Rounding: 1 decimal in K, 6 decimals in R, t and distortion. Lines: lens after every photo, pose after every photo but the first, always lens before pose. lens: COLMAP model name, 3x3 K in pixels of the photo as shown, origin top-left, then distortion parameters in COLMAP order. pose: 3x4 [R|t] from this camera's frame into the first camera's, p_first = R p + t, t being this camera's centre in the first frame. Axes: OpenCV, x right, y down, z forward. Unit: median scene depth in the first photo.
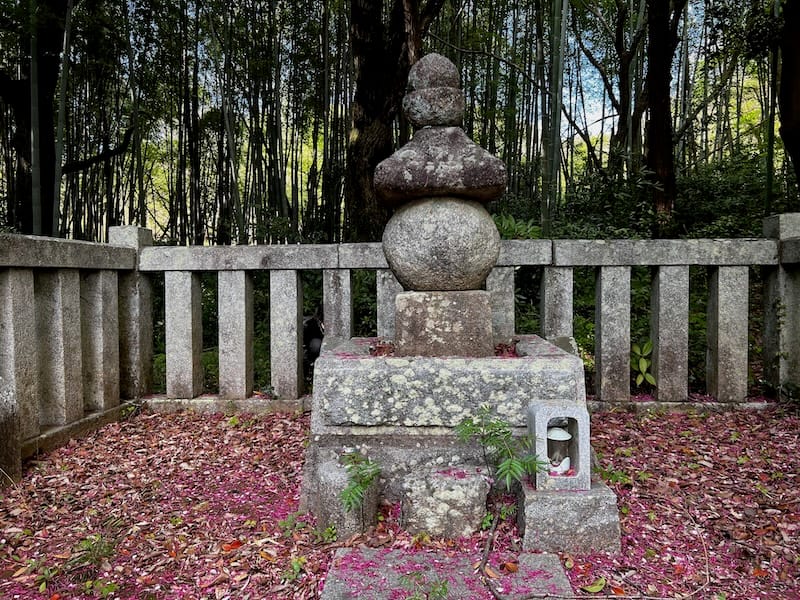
lens RADIAL K [[605.5, 0, 400.0], [0, 605.5, 300.0], [0, 0, 1]] dist [0.073918, -0.002540]
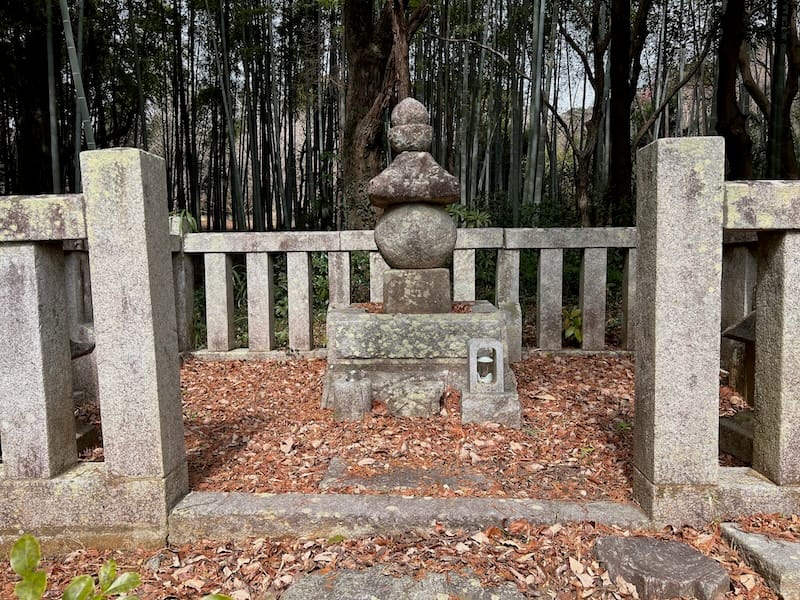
lens RADIAL K [[605.5, 0, 400.0], [0, 605.5, 300.0], [0, 0, 1]] dist [0.073918, -0.002540]
pose [[0.999907, -0.003786, 0.013113, 0.009204], [0.003223, 0.999085, 0.042654, -0.001684], [-0.013263, -0.042608, 0.999004, -0.310915]]
